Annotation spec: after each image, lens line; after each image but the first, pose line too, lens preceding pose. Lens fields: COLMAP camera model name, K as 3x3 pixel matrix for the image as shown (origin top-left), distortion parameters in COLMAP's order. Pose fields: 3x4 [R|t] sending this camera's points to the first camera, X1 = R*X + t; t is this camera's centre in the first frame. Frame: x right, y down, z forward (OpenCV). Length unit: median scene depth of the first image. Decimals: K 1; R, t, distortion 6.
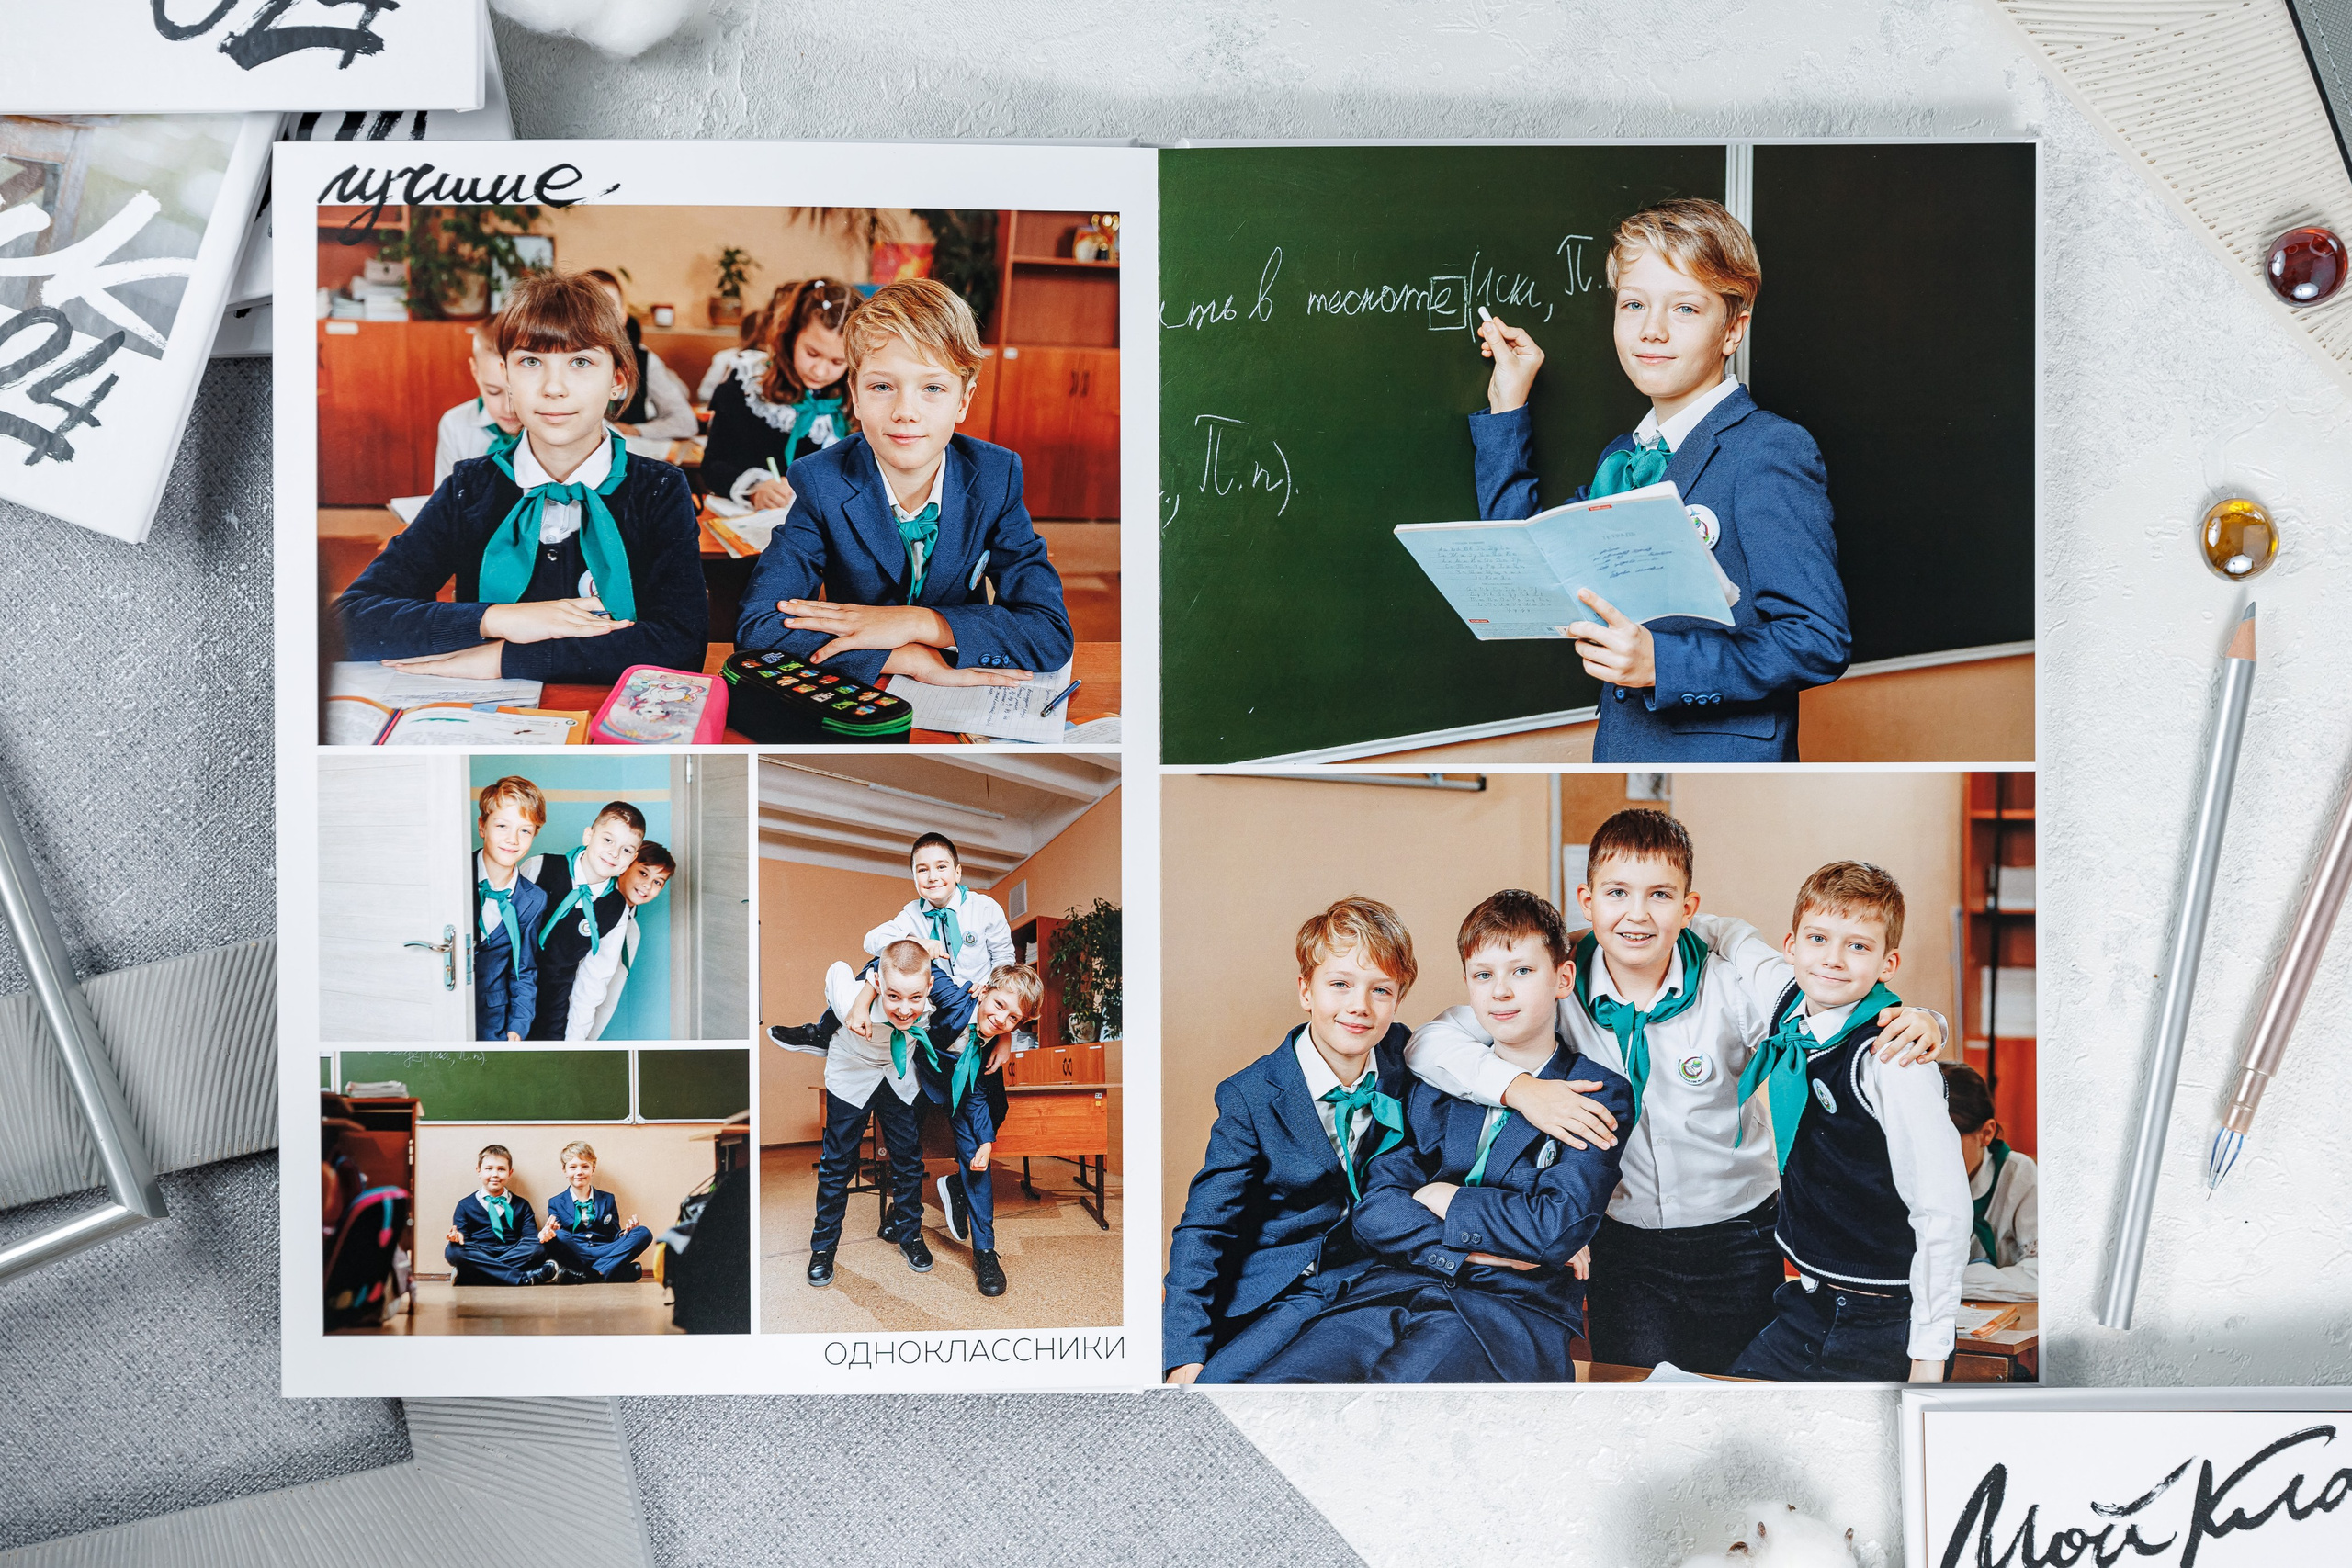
lens RADIAL K [[4900.8, 0, 1171.4], [0, 4900.8, 781.4], [0, 0, 1]] dist [0.023880, 0.000000]
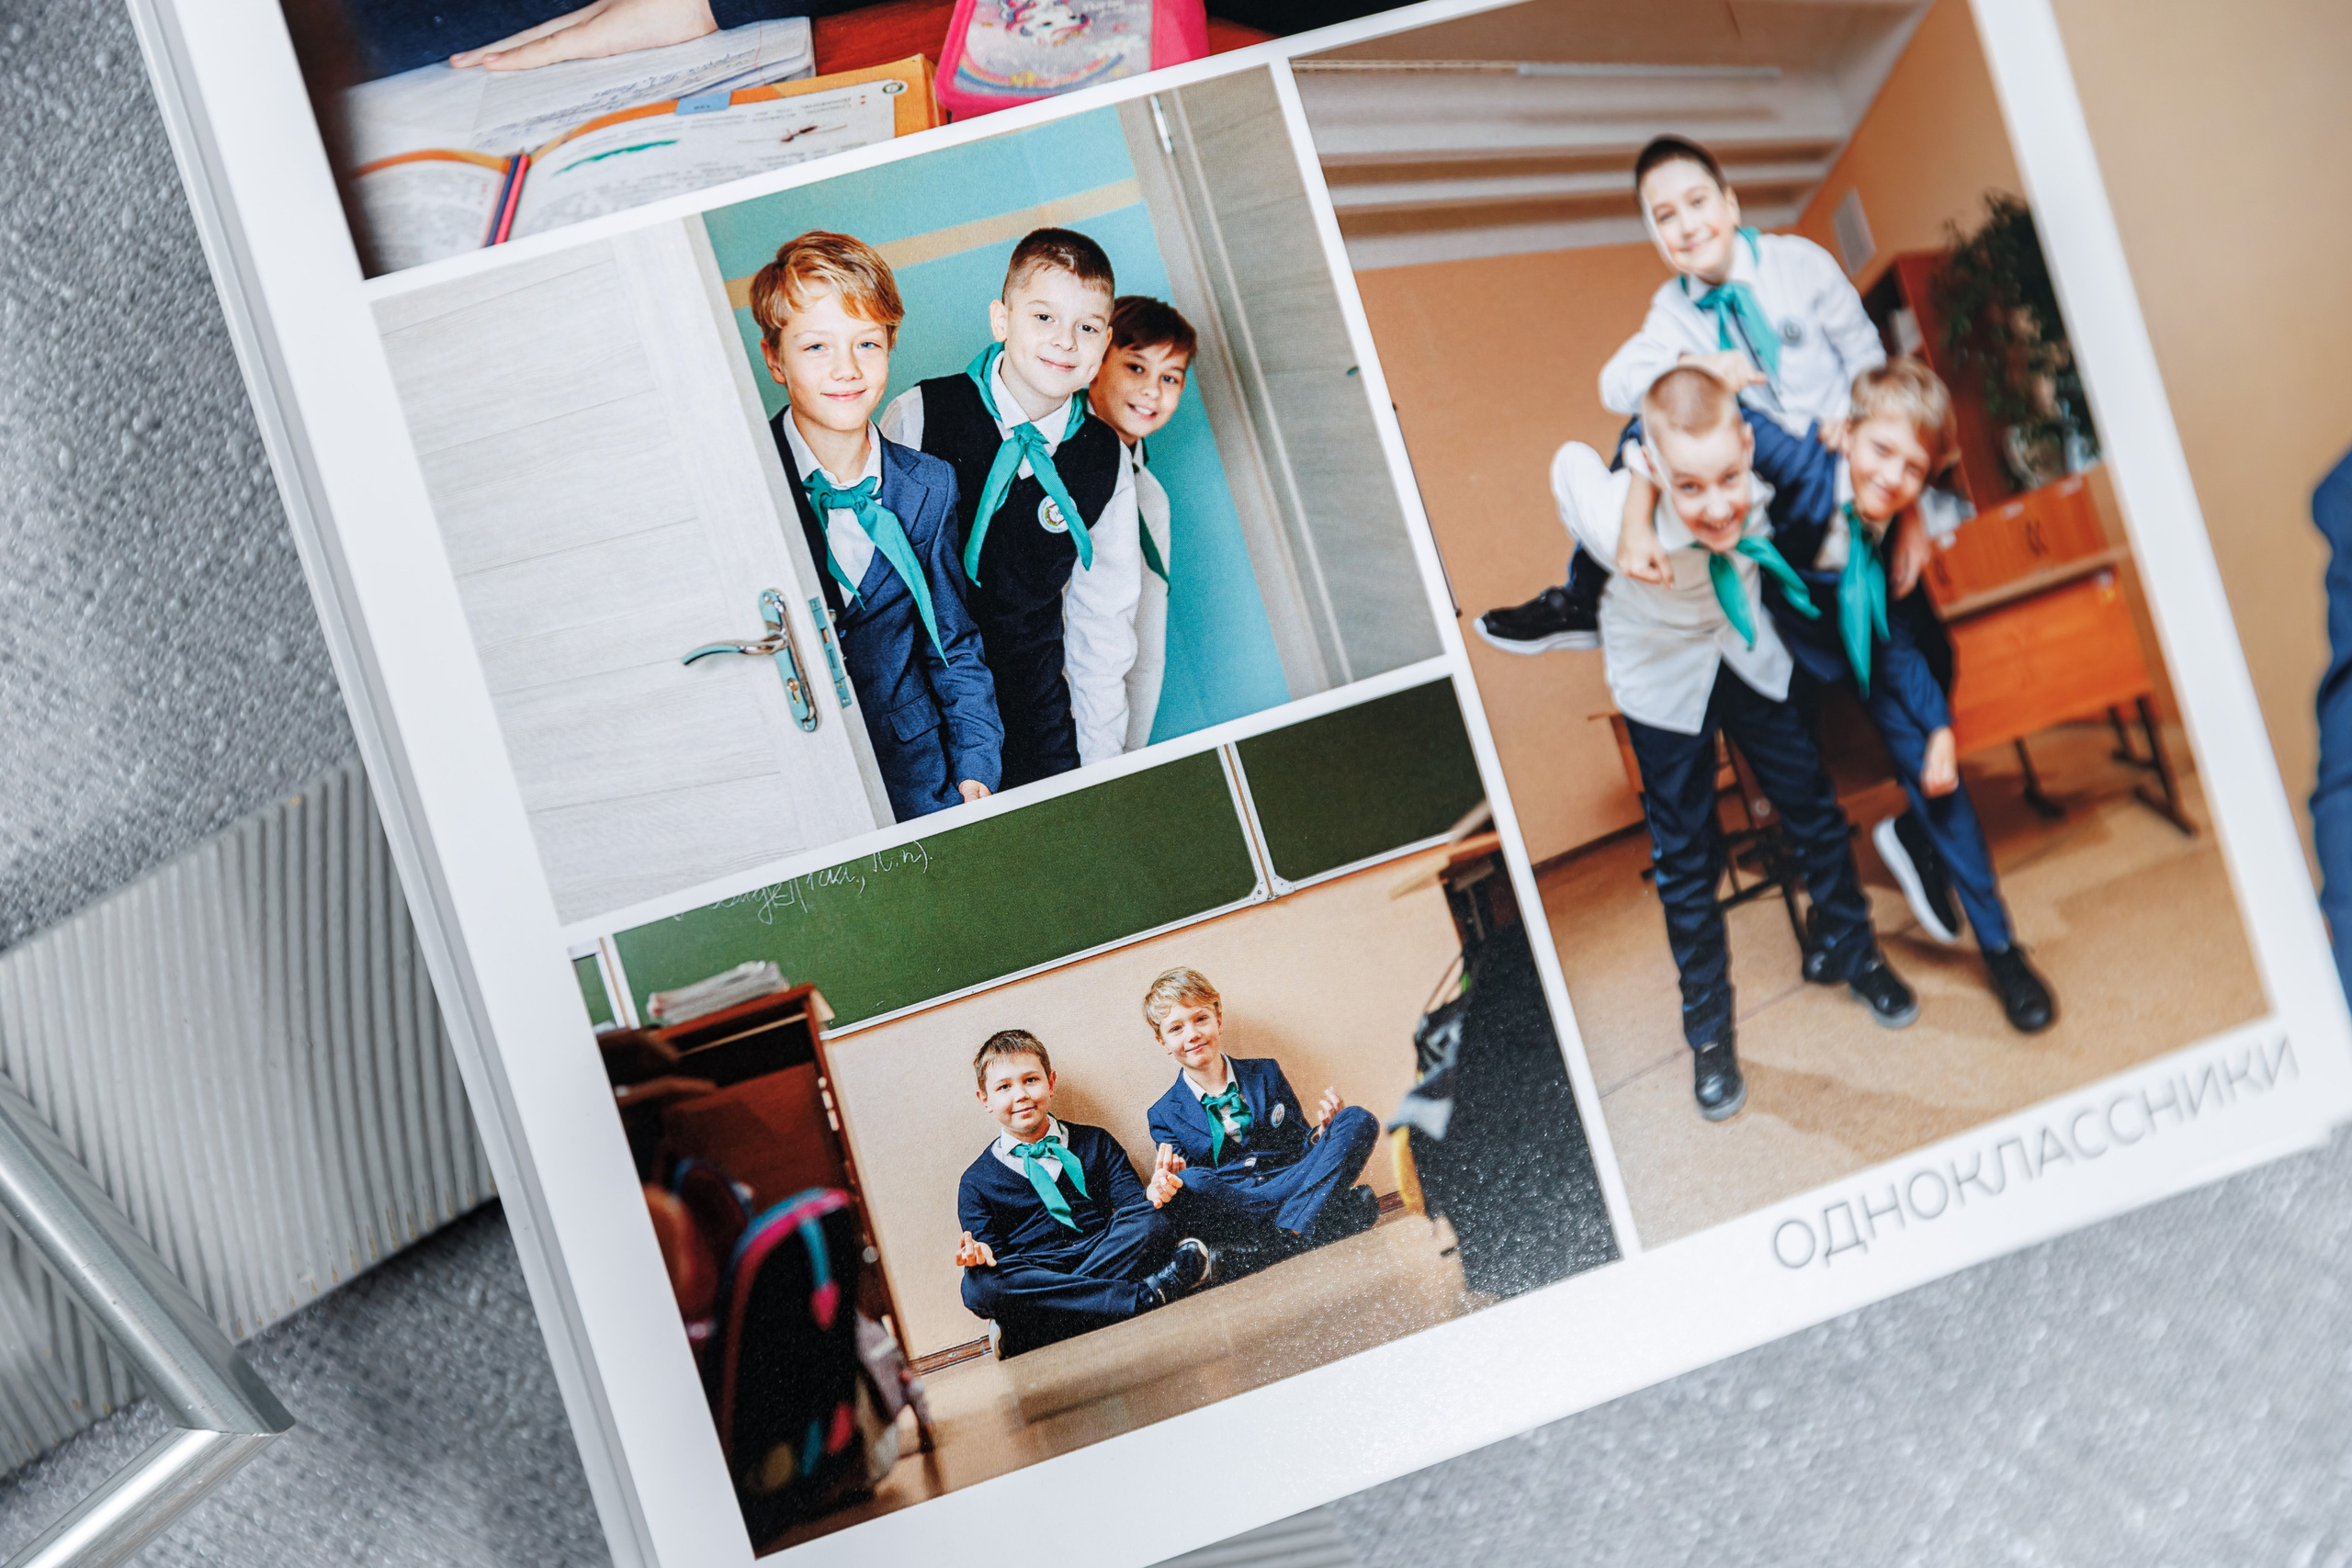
lens RADIAL K [[4161.1, 0, 1178.8], [0, 4161.1, 789.1], [0, 0, 1]] dist [0.002269, 0.000000]
pose [[0.935545, -0.287570, 0.205083, -0.194470], [0.289892, 0.956865, 0.019304, 0.049941], [-0.201788, 0.041392, 0.978554, 0.619753]]
